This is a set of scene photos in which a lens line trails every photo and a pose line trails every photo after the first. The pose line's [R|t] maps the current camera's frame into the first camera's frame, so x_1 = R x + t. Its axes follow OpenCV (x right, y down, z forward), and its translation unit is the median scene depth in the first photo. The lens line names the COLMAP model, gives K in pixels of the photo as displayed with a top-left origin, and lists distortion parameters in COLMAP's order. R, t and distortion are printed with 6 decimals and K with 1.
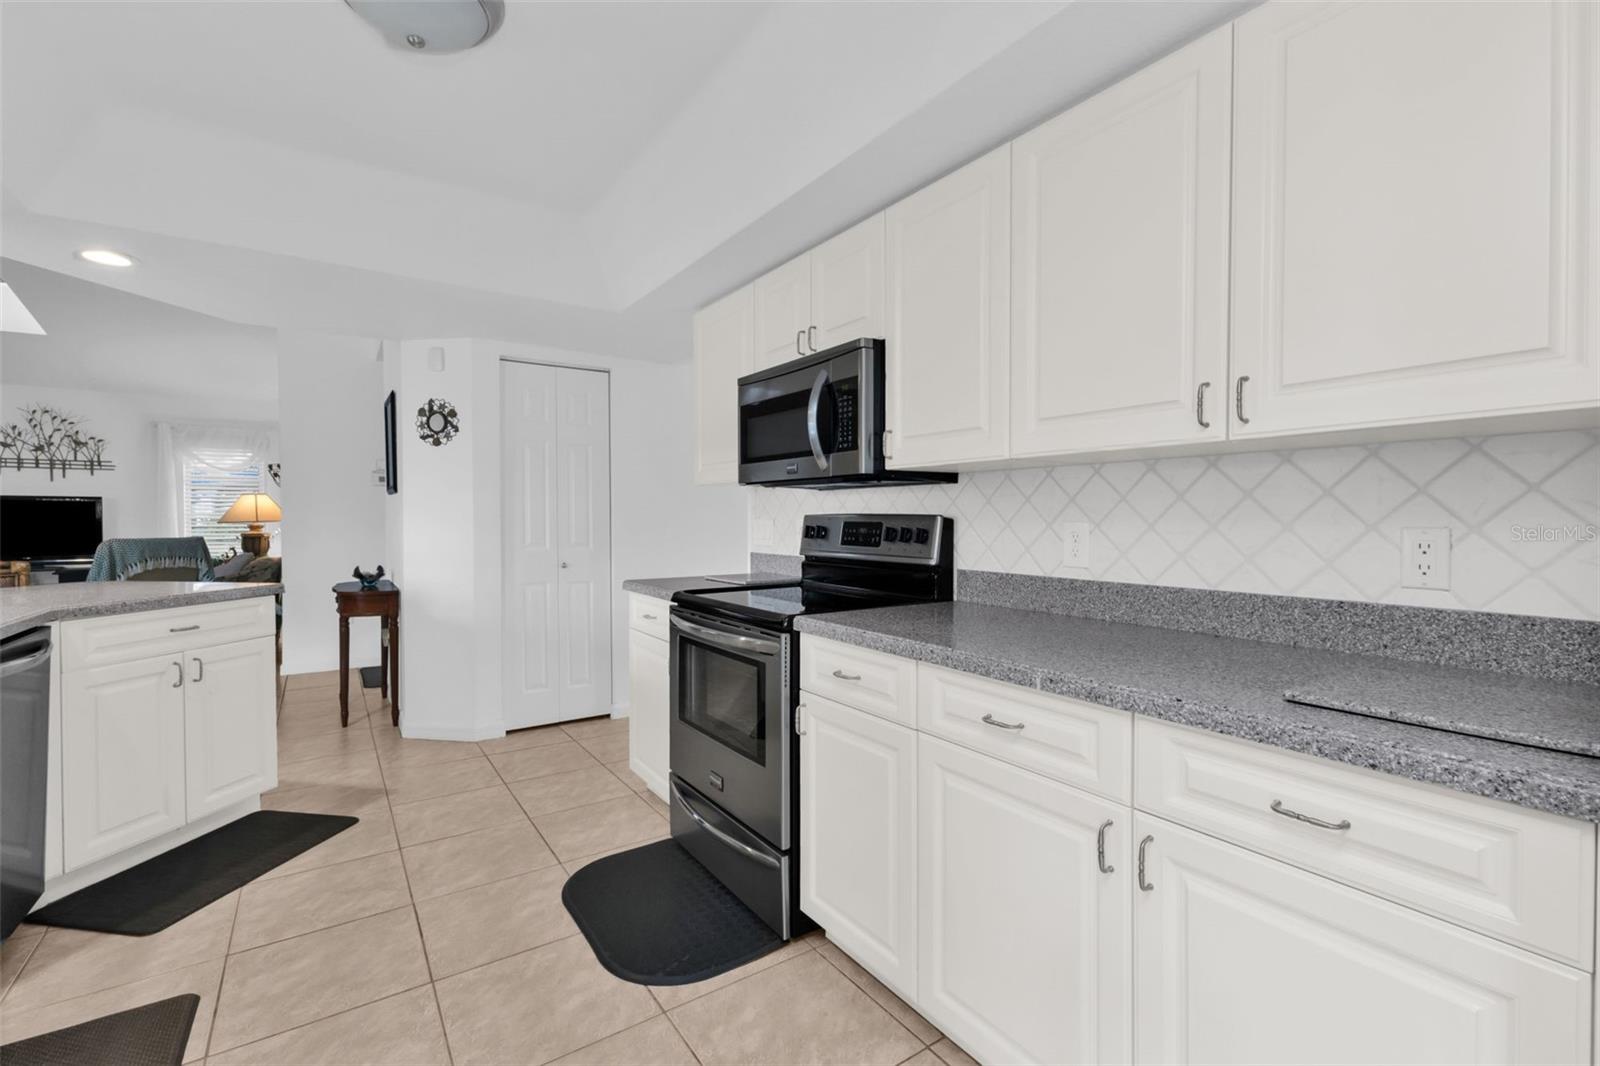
lens RADIAL K [[701.3, 0, 802.9], [0, 701.3, 526.2], [0, 0, 1]] dist [0.002999, 0.000219]
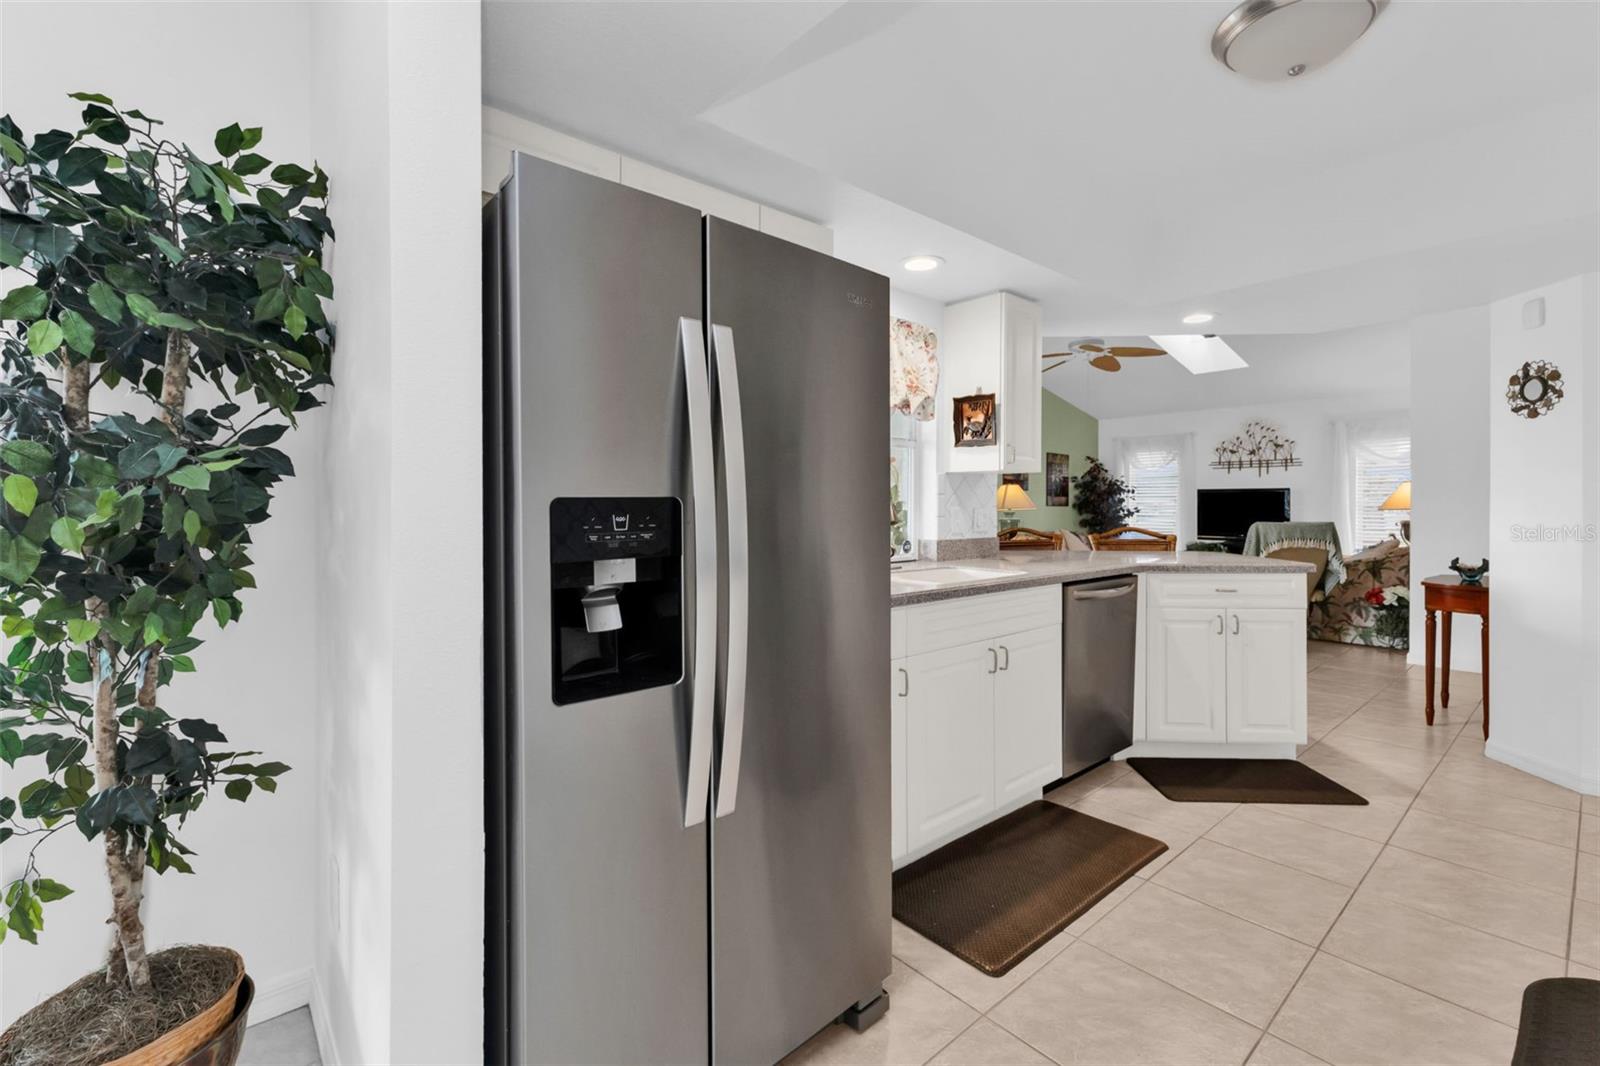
lens RADIAL K [[684.0, 0, 802.4], [0, 684.0, 508.5], [0, 0, 1]] dist [-0.000625, -0.000552]
pose [[0.108852, 0.004512, -0.994048, 0.234303], [-0.011640, 0.999927, 0.003264, -0.000395], [0.993990, 0.011216, 0.108896, 0.071382]]
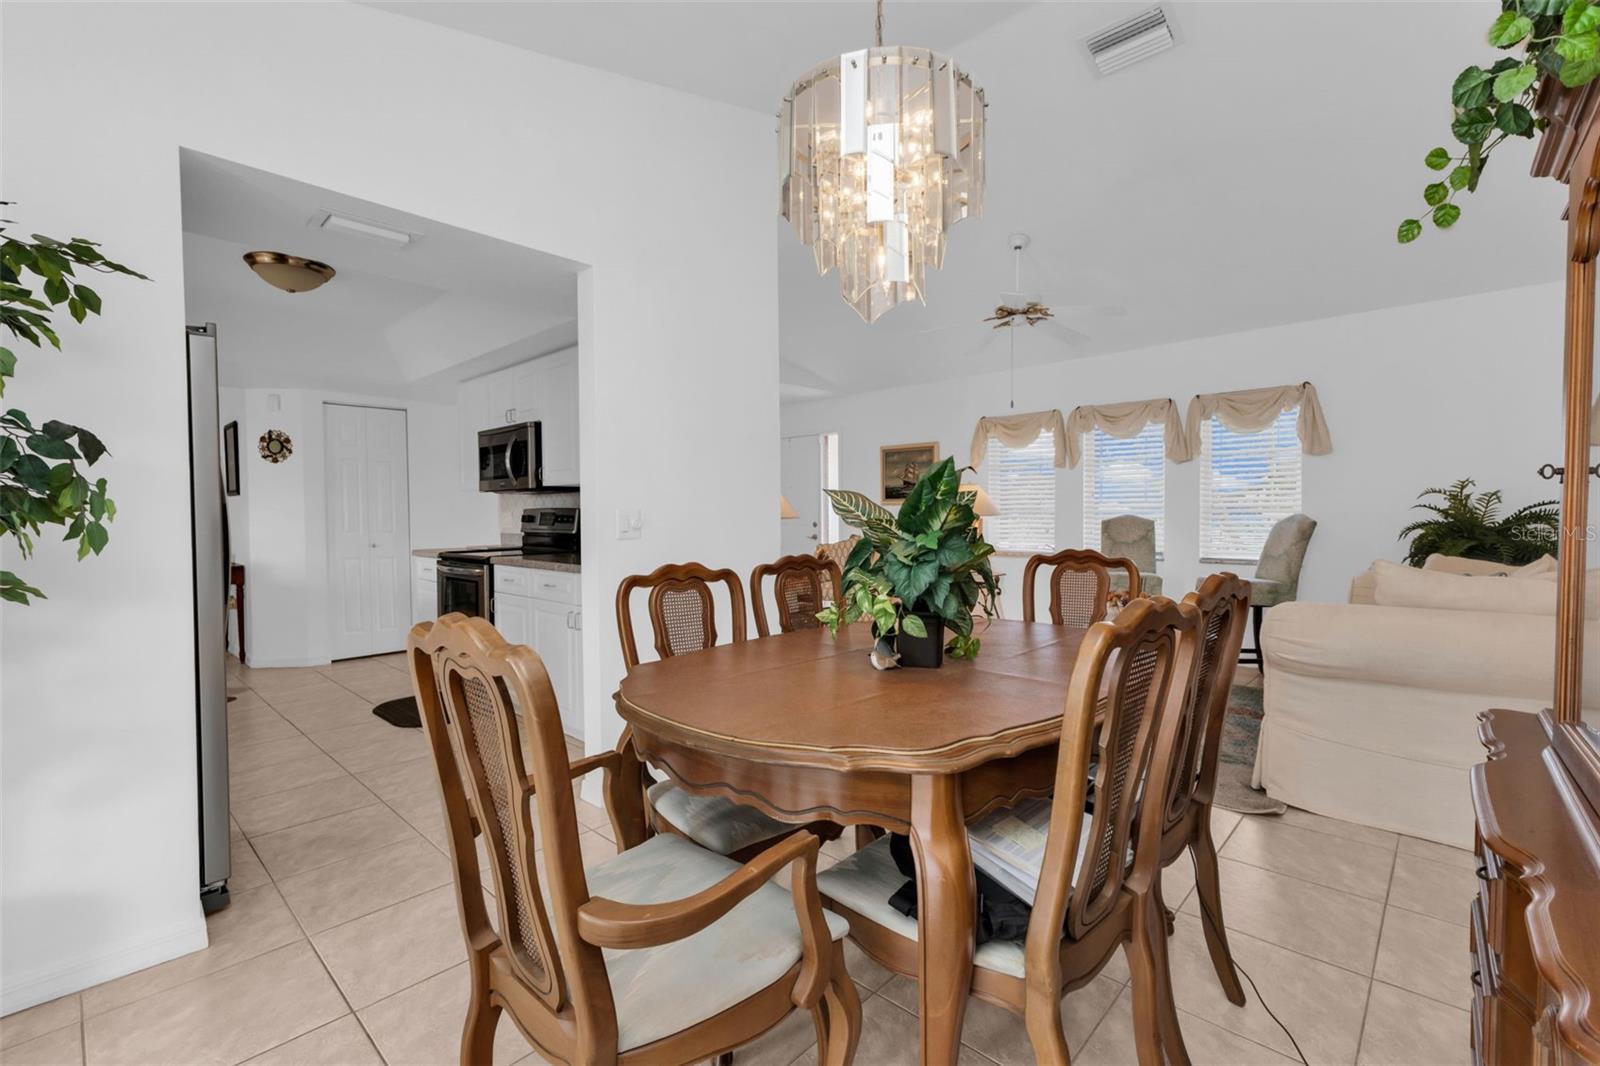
lens RADIAL K [[683.2, 0, 802.4], [0, 683.2, 527.1], [0, 0, 1]] dist [-0.021024, 0.000197]
pose [[0.974050, -0.012844, 0.225969, 0.274113], [0.010778, 0.999888, 0.010377, 0.018379], [-0.226077, -0.007672, 0.974079, -0.747260]]
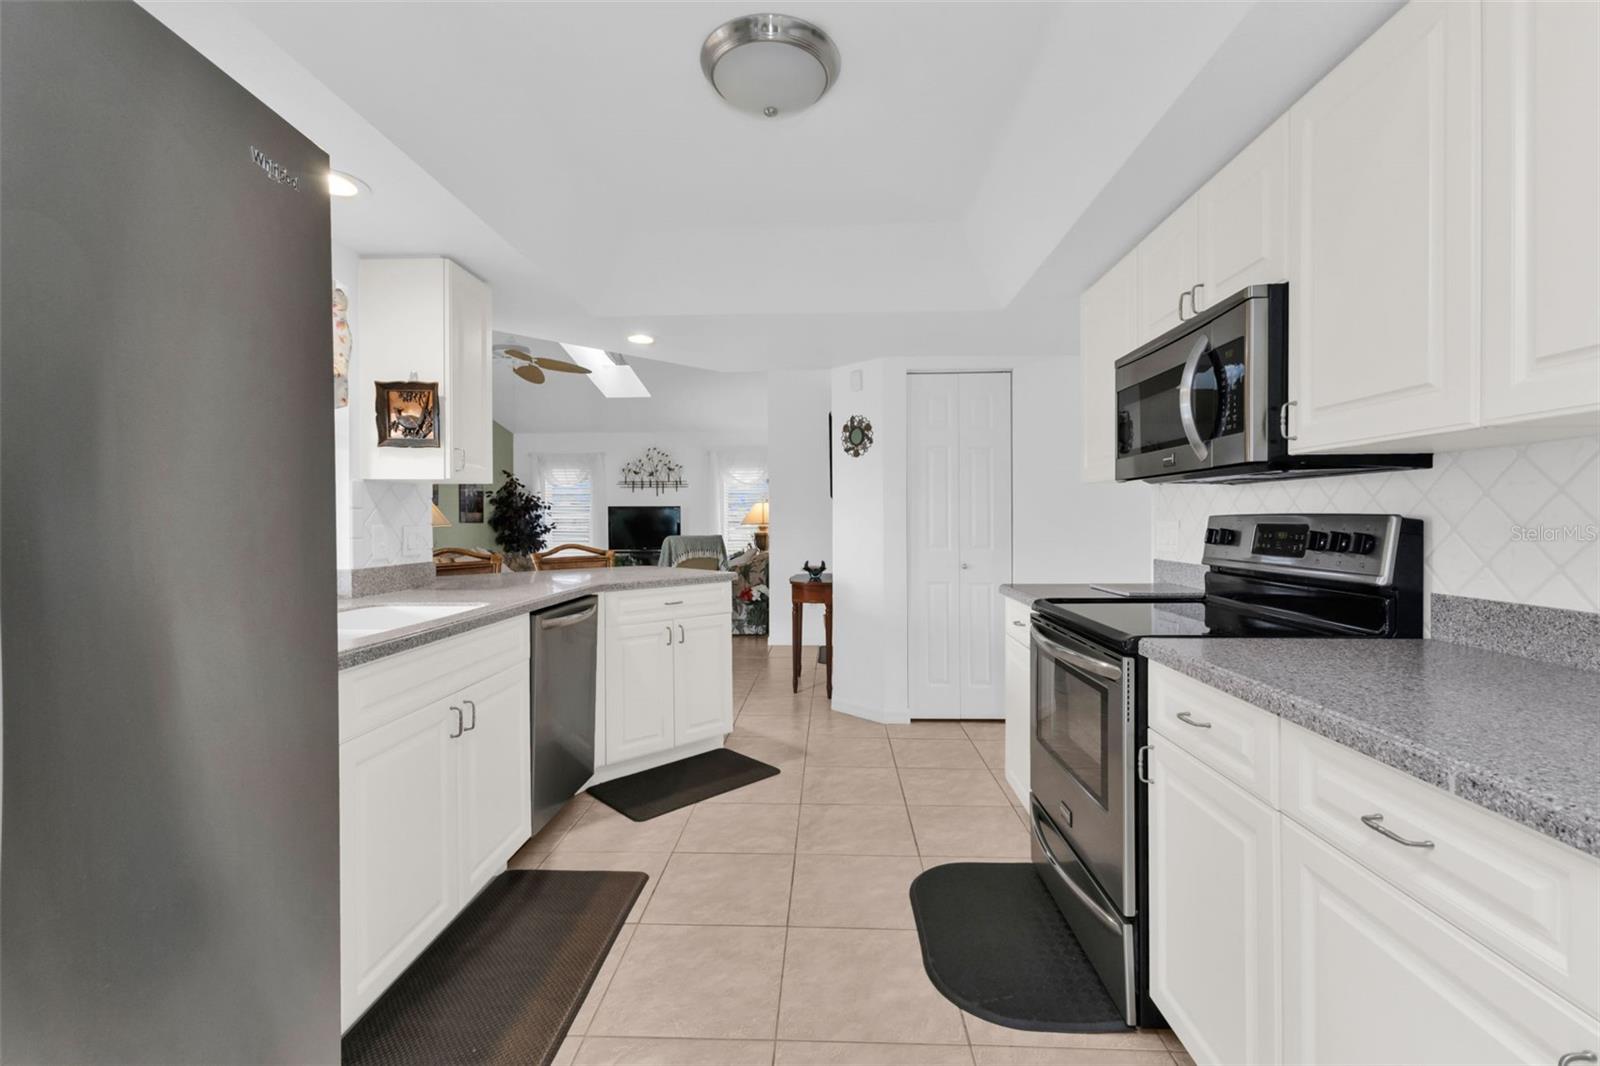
lens RADIAL K [[693.3, 0, 801.9], [0, 693.3, 525.2], [0, 0, 1]] dist [0.009579, -0.000361]
pose [[0.800818, 0.000801, -0.598907, 0.100100], [-0.003029, 0.999992, -0.002714, -0.001058], [0.598900, 0.003987, 0.800814, 0.062339]]
